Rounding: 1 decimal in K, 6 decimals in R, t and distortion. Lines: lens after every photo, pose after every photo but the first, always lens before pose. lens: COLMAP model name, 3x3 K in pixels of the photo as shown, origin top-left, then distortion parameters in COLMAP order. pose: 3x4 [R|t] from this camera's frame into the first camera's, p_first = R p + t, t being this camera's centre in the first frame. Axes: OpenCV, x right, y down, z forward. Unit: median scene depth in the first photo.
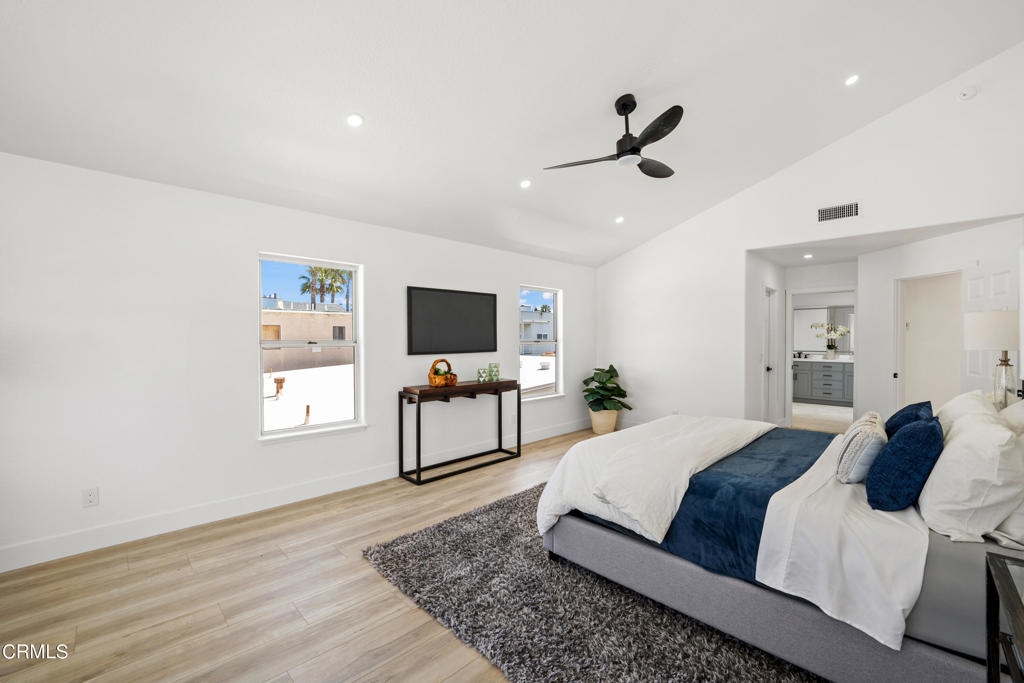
lens RADIAL K [[415.5, 0, 508.8], [0, 415.5, 341.7], [0, 0, 1]] dist [-0.024676, 0.000182]
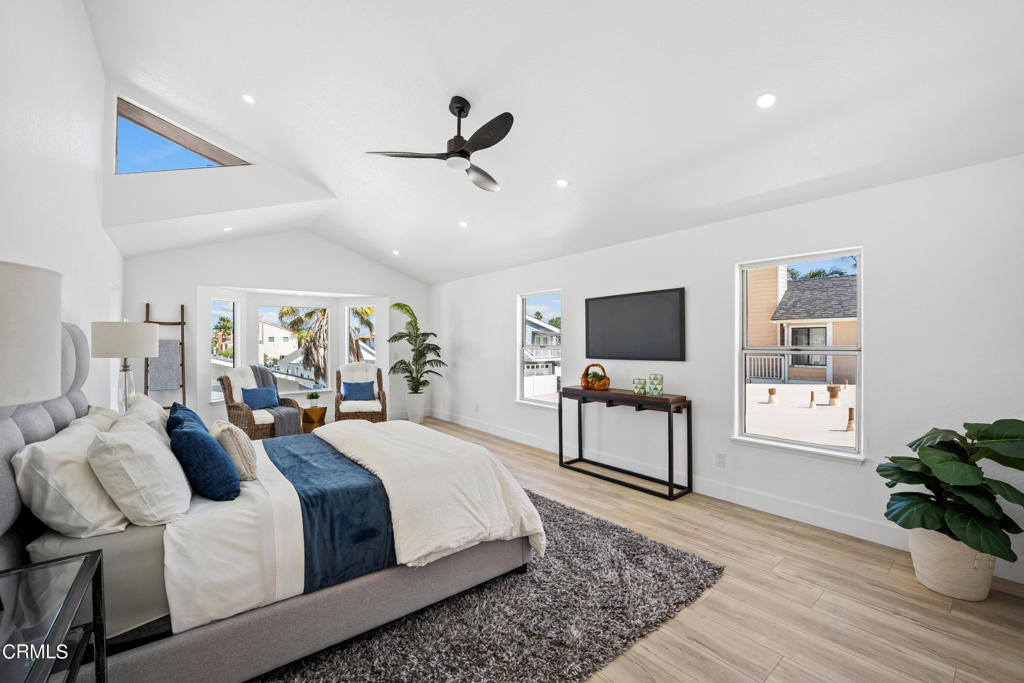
lens RADIAL K [[415.5, 0, 508.8], [0, 415.5, 341.7], [0, 0, 1]] dist [-0.024676, 0.000182]
pose [[-0.088360, 0.002980, -0.996084, 0.907417], [-0.005903, 0.999976, 0.003516, -0.015763], [0.996071, 0.006191, -0.088341, 0.873767]]
